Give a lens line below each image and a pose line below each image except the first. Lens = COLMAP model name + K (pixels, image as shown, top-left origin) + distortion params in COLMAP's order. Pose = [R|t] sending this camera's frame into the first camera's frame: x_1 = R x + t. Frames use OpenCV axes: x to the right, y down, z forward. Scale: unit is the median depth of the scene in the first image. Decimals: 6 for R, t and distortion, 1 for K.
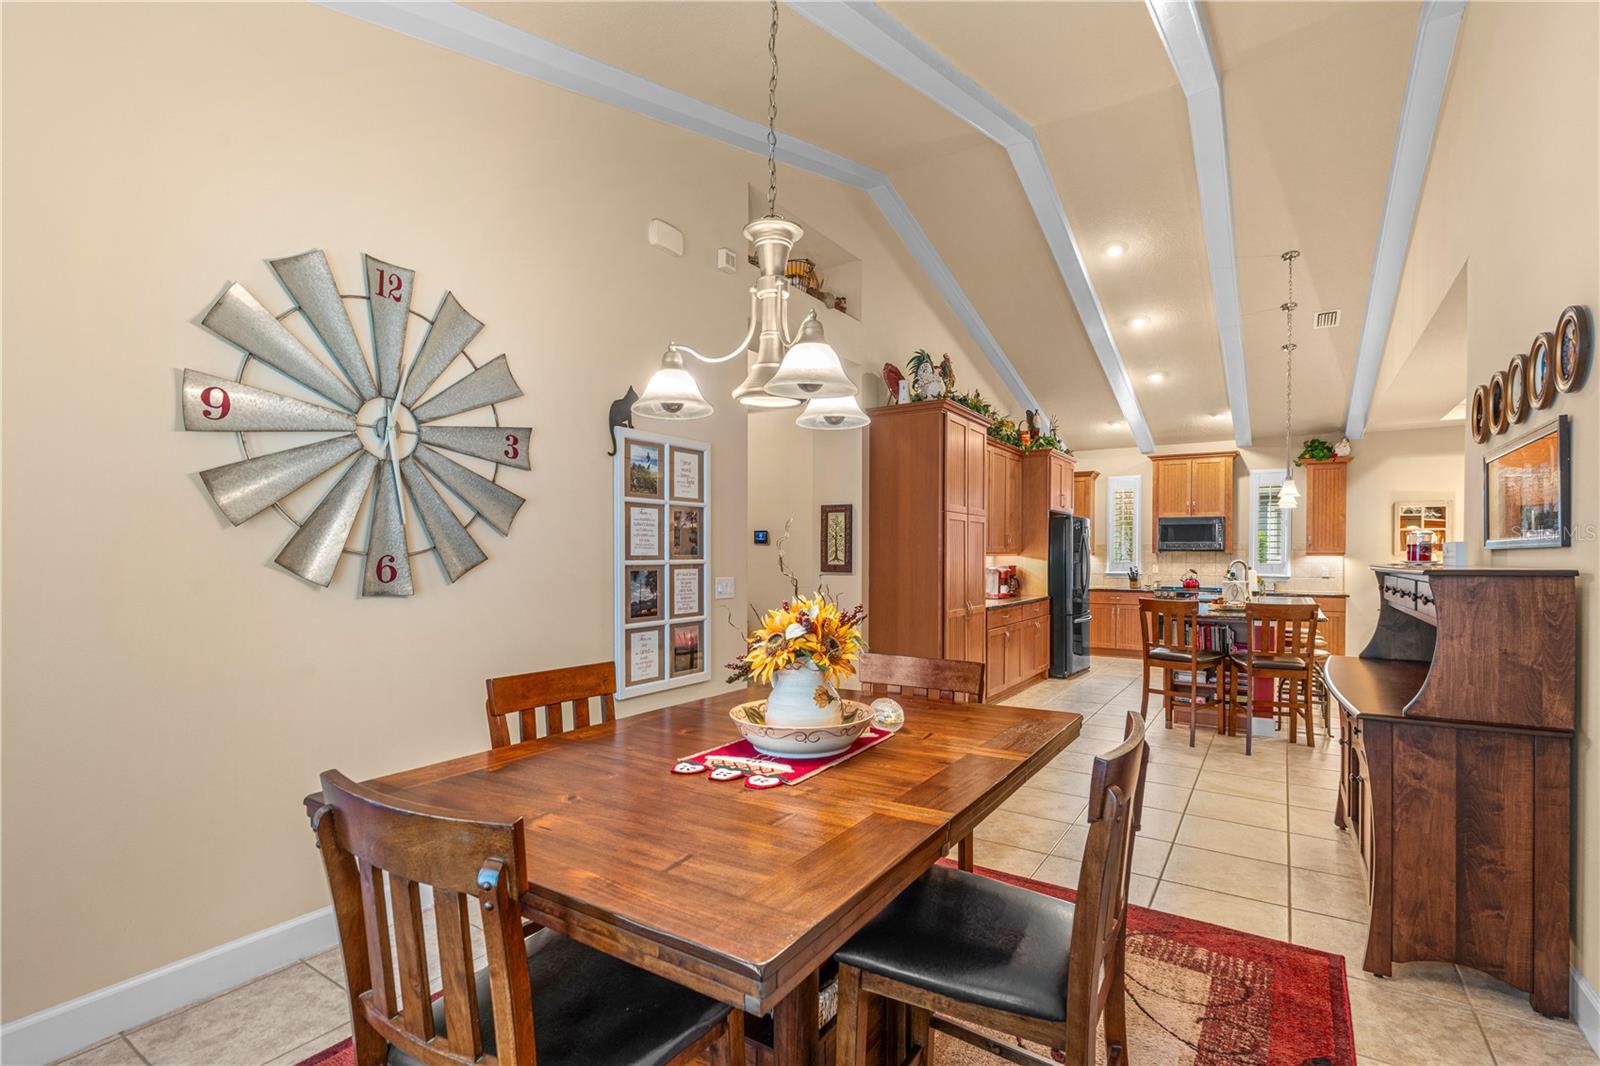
lens RADIAL K [[733.9, 0, 806.6], [0, 733.9, 556.1], [0, 0, 1]] dist [-0.000632, 0.001011]
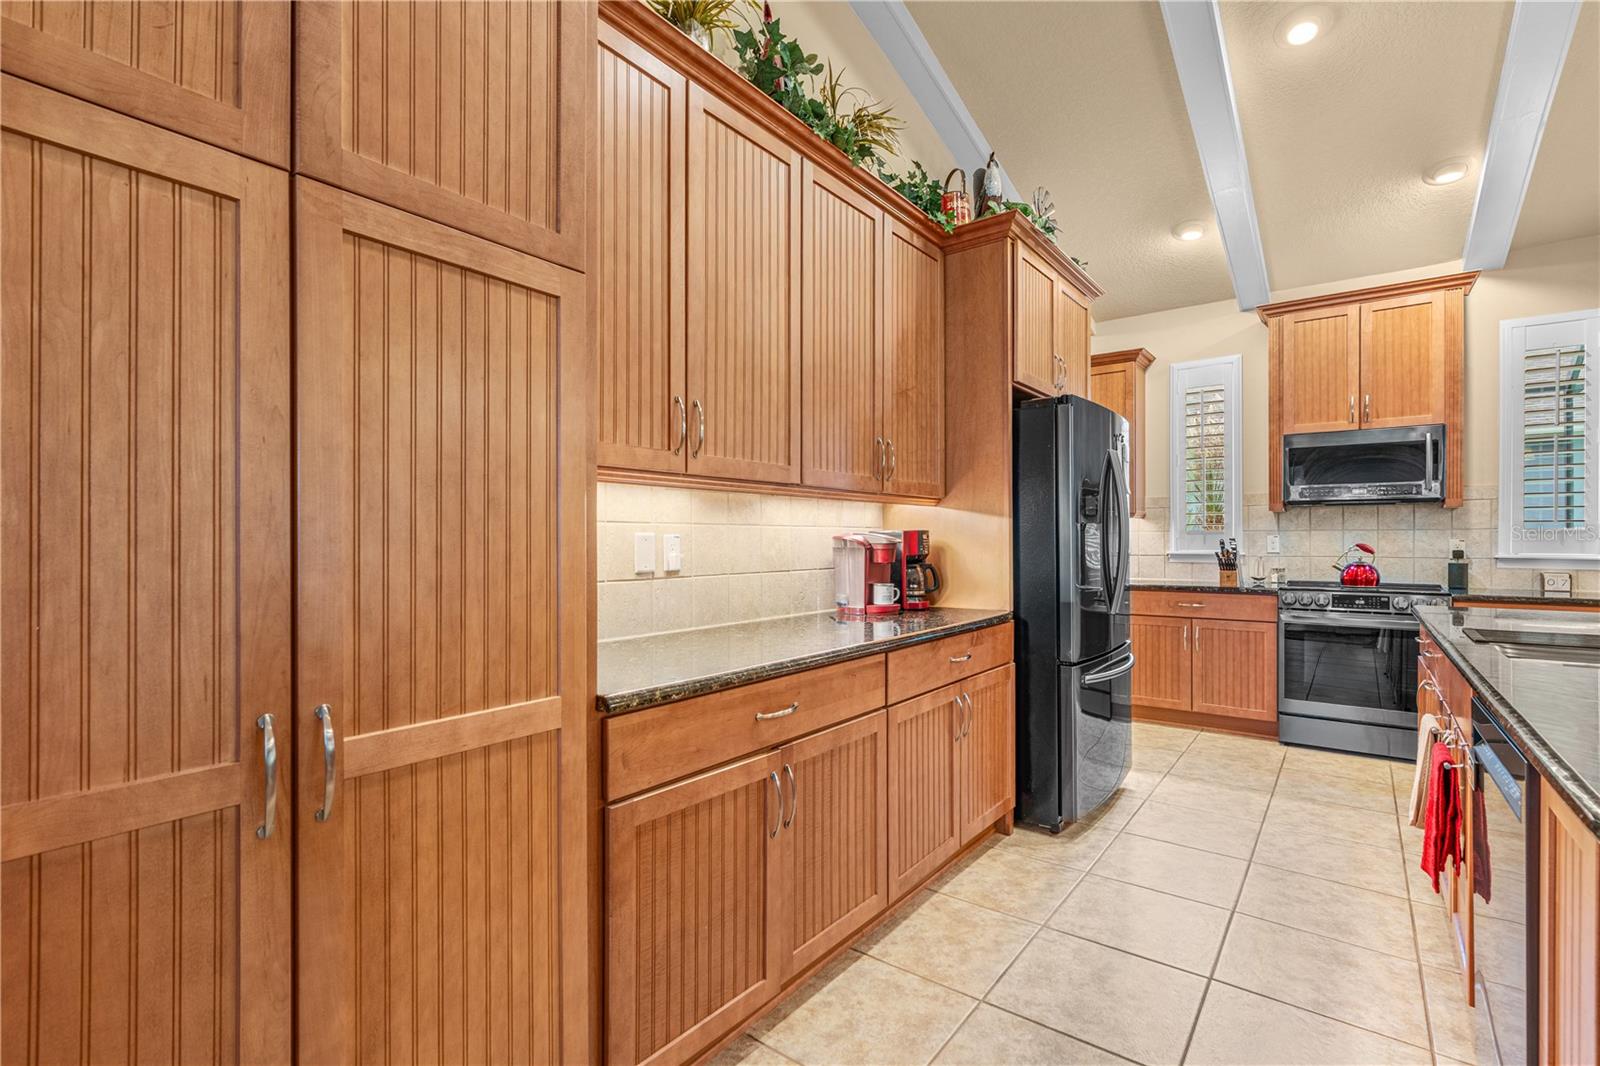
lens RADIAL K [[747.6, 0, 800.0], [0, 747.6, 533.0], [0, 0, 1]] dist [-0.000528, -0.000295]
pose [[0.997622, -0.002406, -0.068880, 0.211635], [0.001948, 0.999976, -0.006715, 0.014068], [0.068895, 0.006565, 0.997602, 0.520906]]
